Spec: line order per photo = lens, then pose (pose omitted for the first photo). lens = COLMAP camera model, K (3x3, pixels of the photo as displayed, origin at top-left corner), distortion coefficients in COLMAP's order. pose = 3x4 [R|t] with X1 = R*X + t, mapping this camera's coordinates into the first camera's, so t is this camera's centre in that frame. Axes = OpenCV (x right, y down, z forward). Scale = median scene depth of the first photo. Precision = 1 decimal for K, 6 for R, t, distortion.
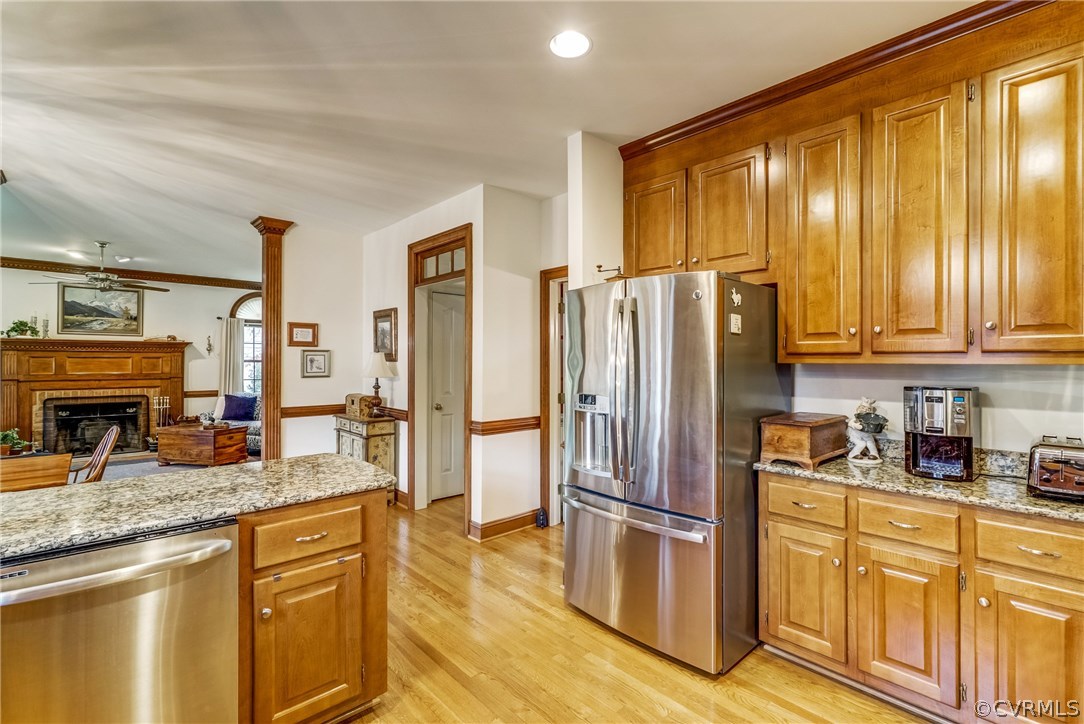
lens RADIAL K [[496.2, 0, 542.0], [0, 496.2, 362.0], [0, 0, 1]] dist [0.000002, 0.000736]
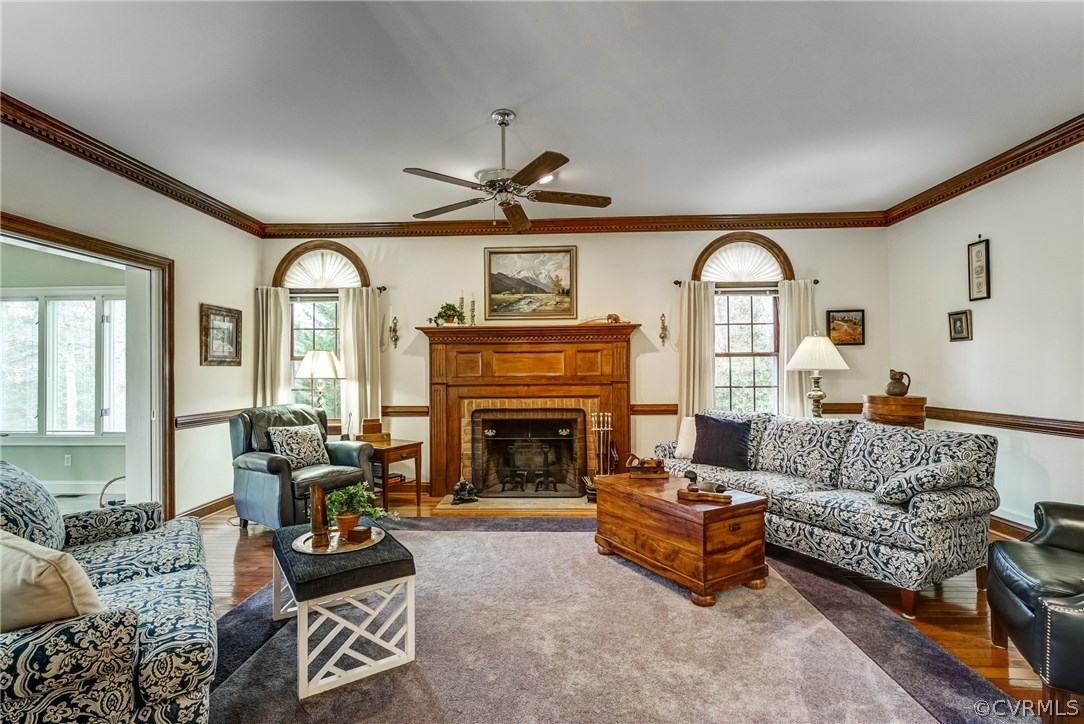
lens RADIAL K [[496.2, 0, 542.0], [0, 496.2, 362.0], [0, 0, 1]] dist [0.000002, 0.000736]
pose [[0.715637, -0.022038, -0.698125, -0.396713], [0.011449, 0.999738, -0.019823, 0.018329], [0.698378, 0.006193, 0.715702, 0.518866]]
